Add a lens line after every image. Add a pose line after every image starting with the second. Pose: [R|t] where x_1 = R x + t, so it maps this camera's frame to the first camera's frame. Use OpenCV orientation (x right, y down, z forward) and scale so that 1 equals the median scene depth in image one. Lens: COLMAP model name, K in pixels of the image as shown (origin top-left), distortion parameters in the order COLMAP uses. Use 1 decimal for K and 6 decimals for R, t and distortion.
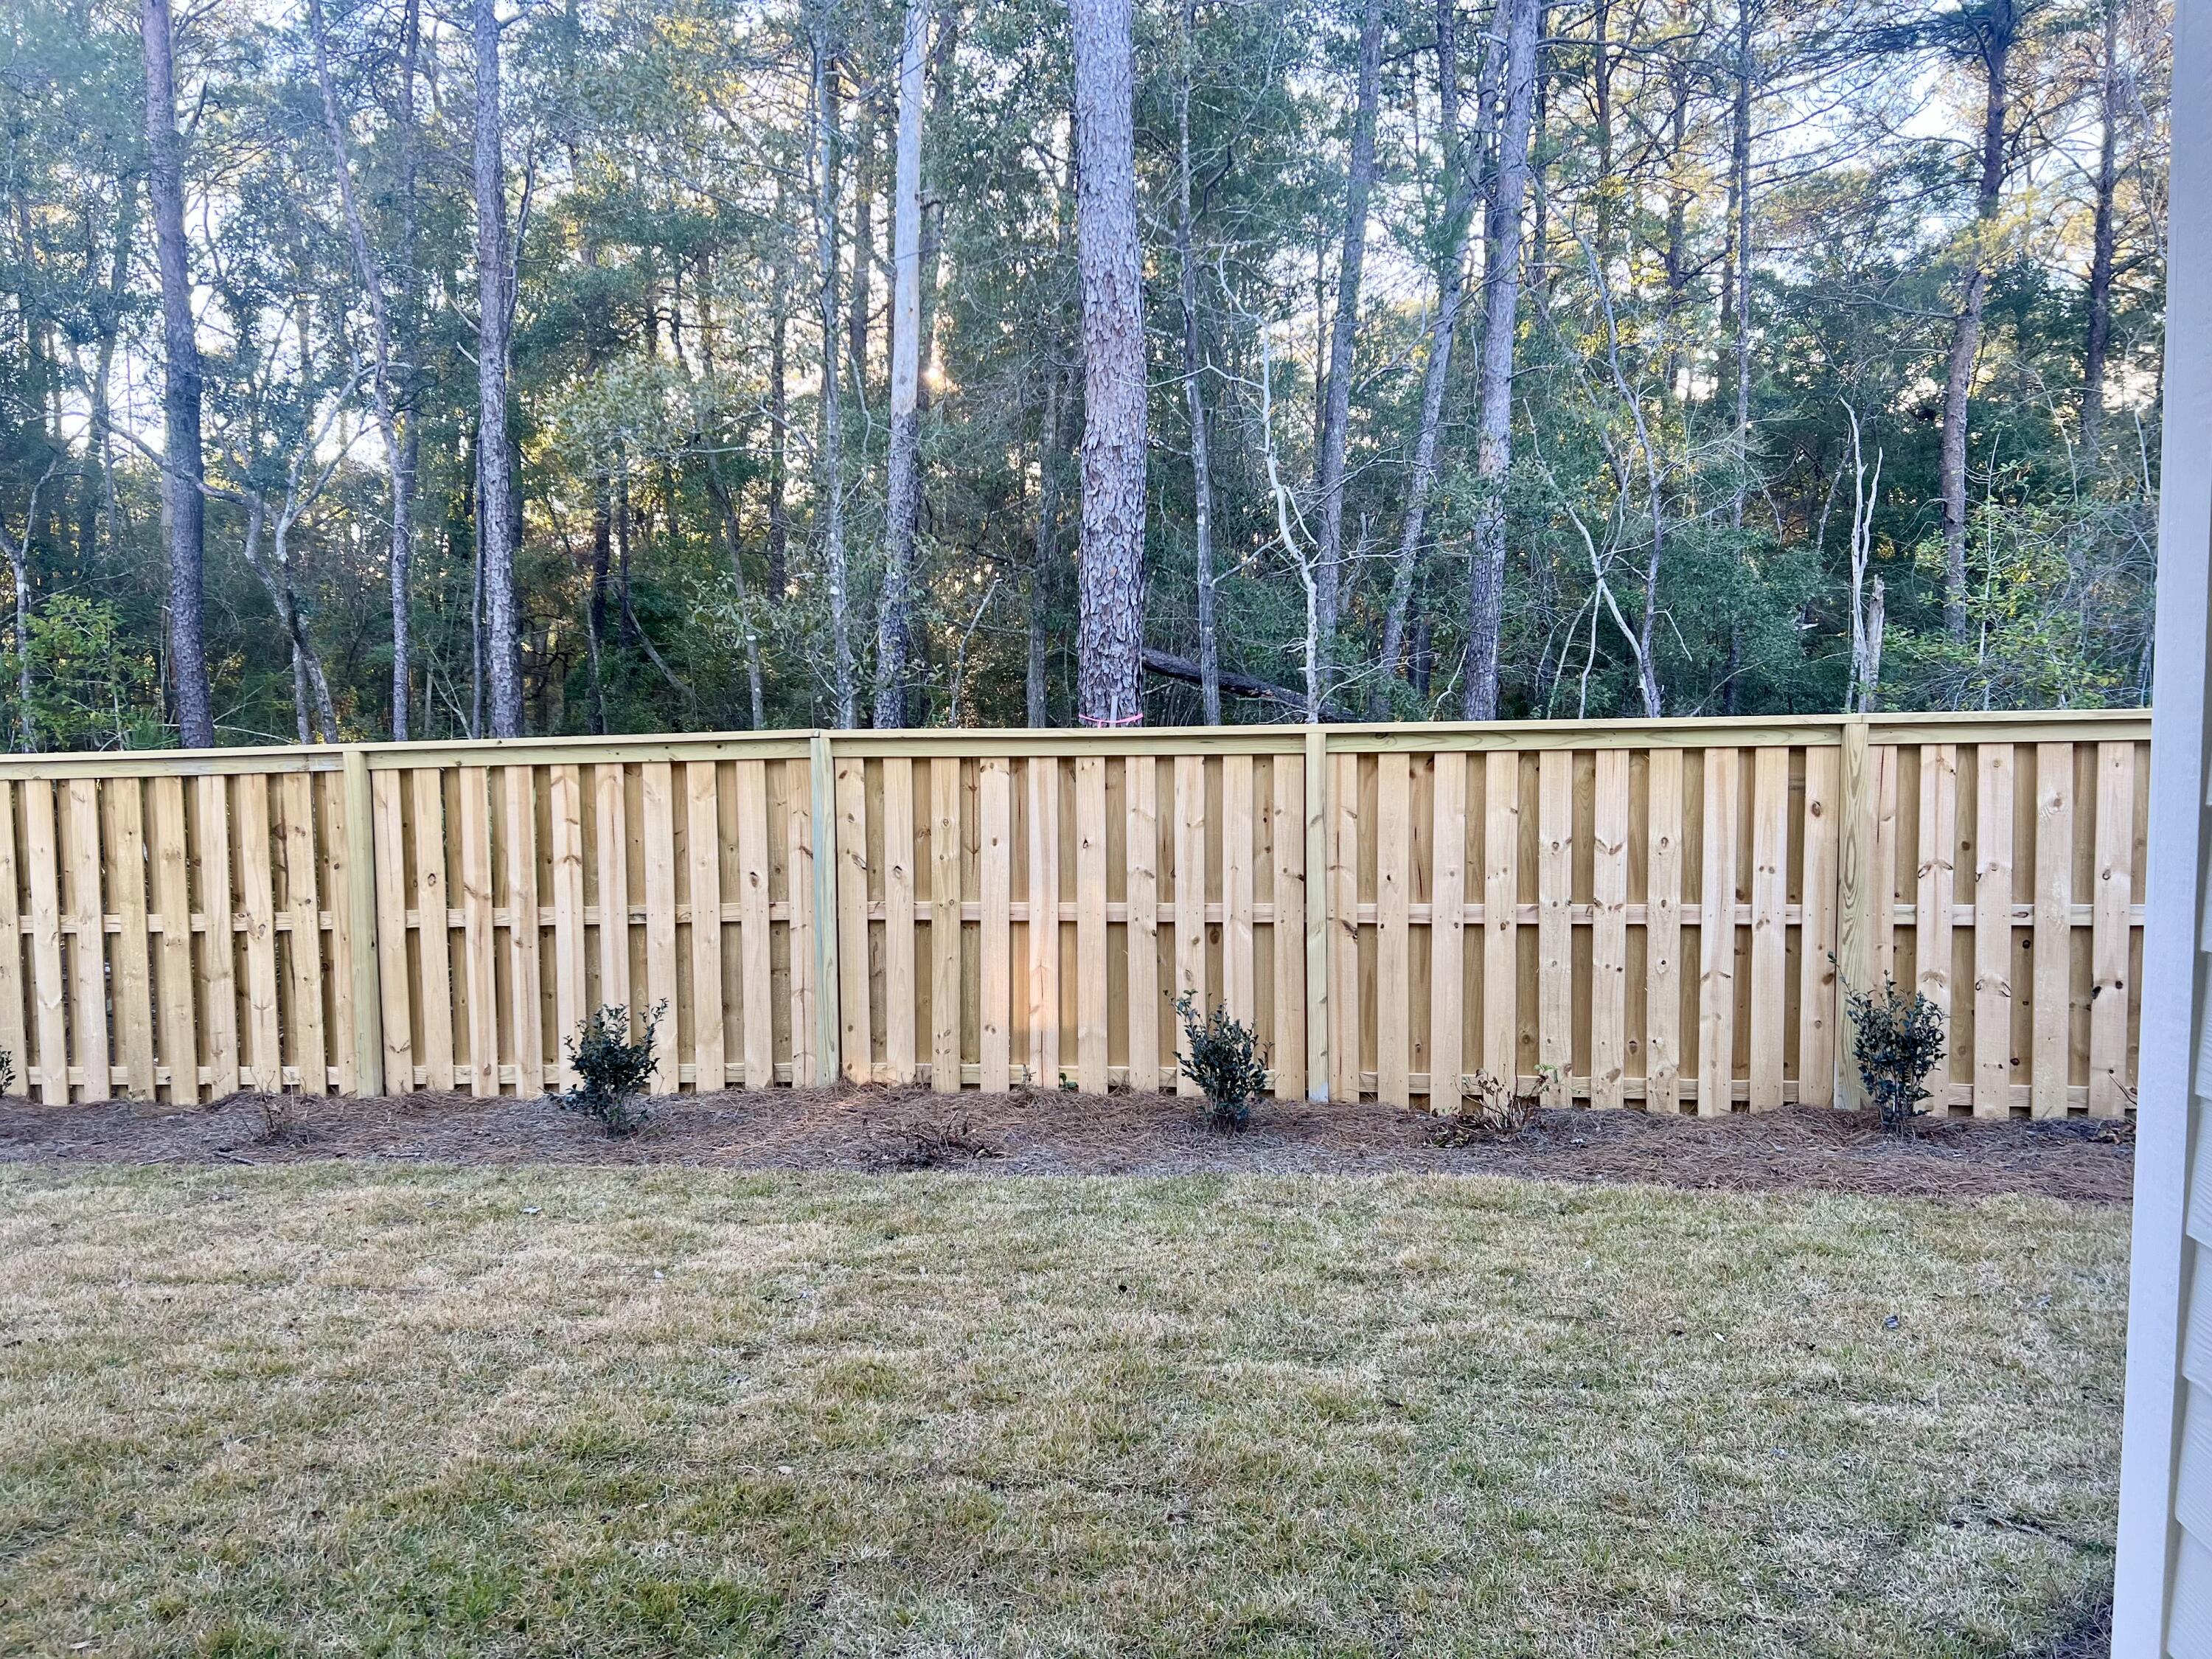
lens RADIAL K [[1651.1, 0, 1106.0], [0, 1651.1, 829.5], [0, 0, 1]] dist [0.073360, -0.080157]
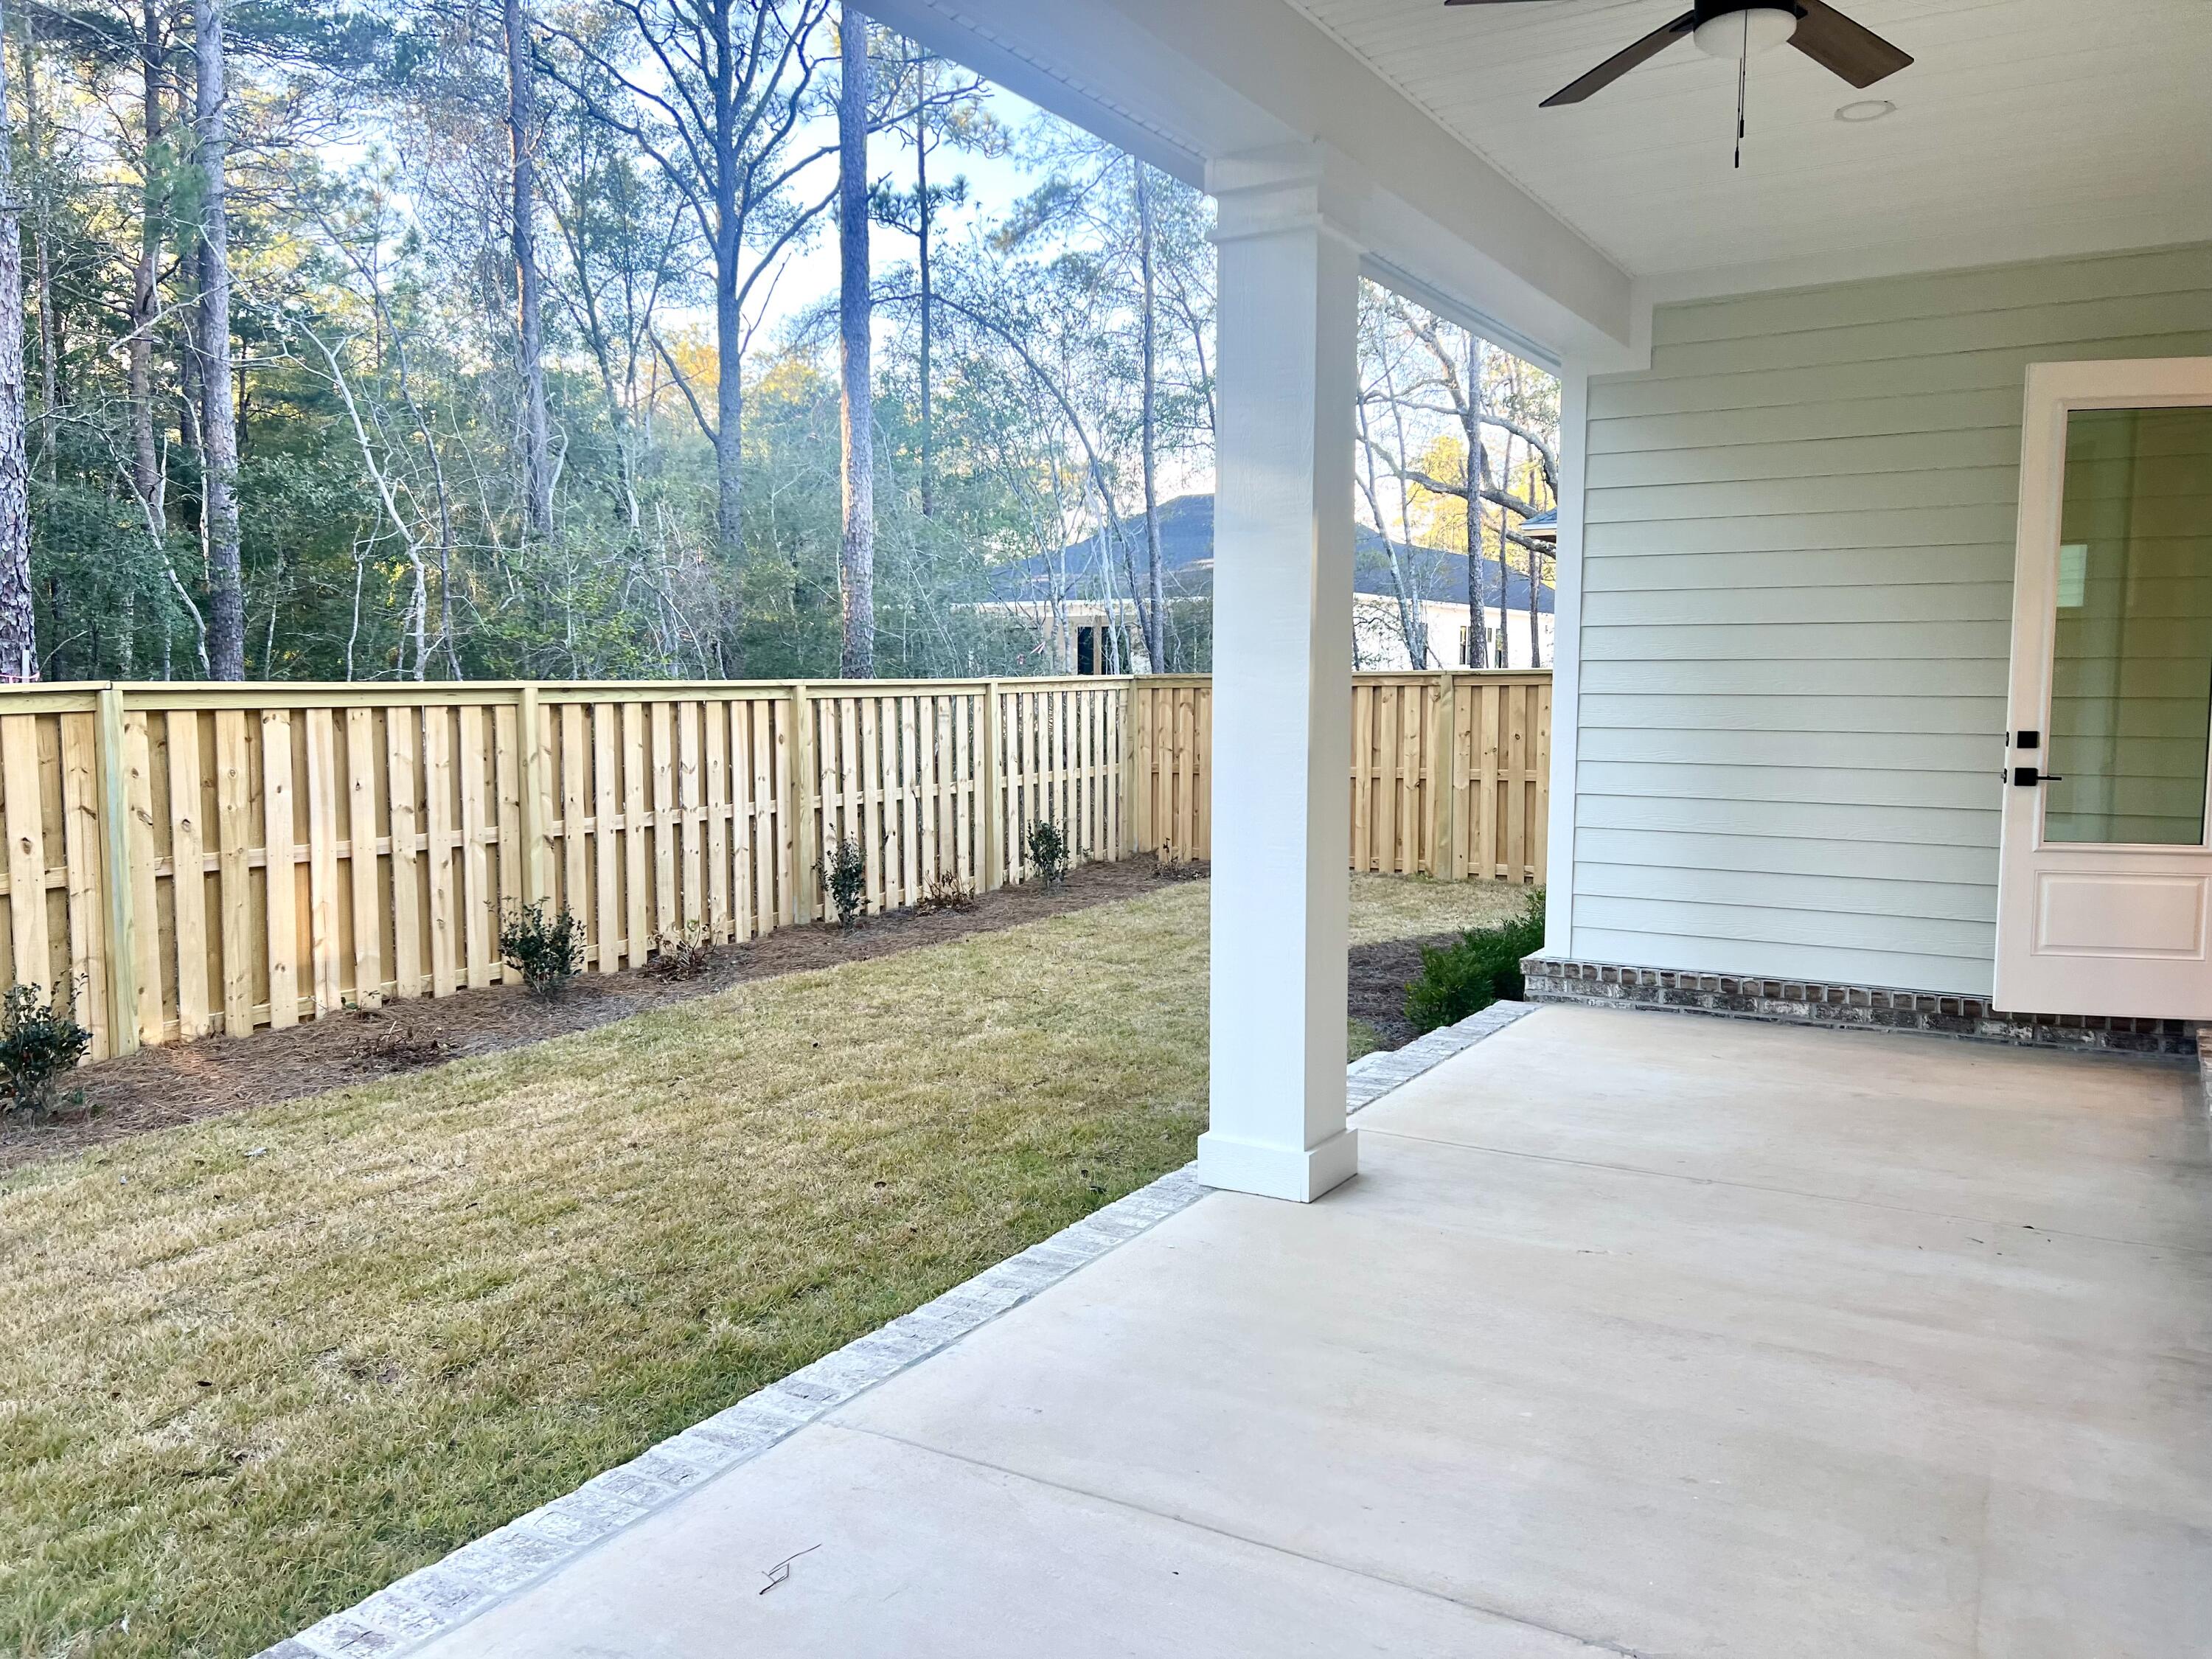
lens RADIAL K [[1651.1, 0, 1106.0], [0, 1651.1, 829.5], [0, 0, 1]] dist [0.073360, -0.080157]
pose [[0.390530, -0.072747, 0.917711, -0.854297], [0.059262, 0.996792, 0.053797, 0.006816], [-0.918681, 0.033376, 0.393589, 0.095784]]
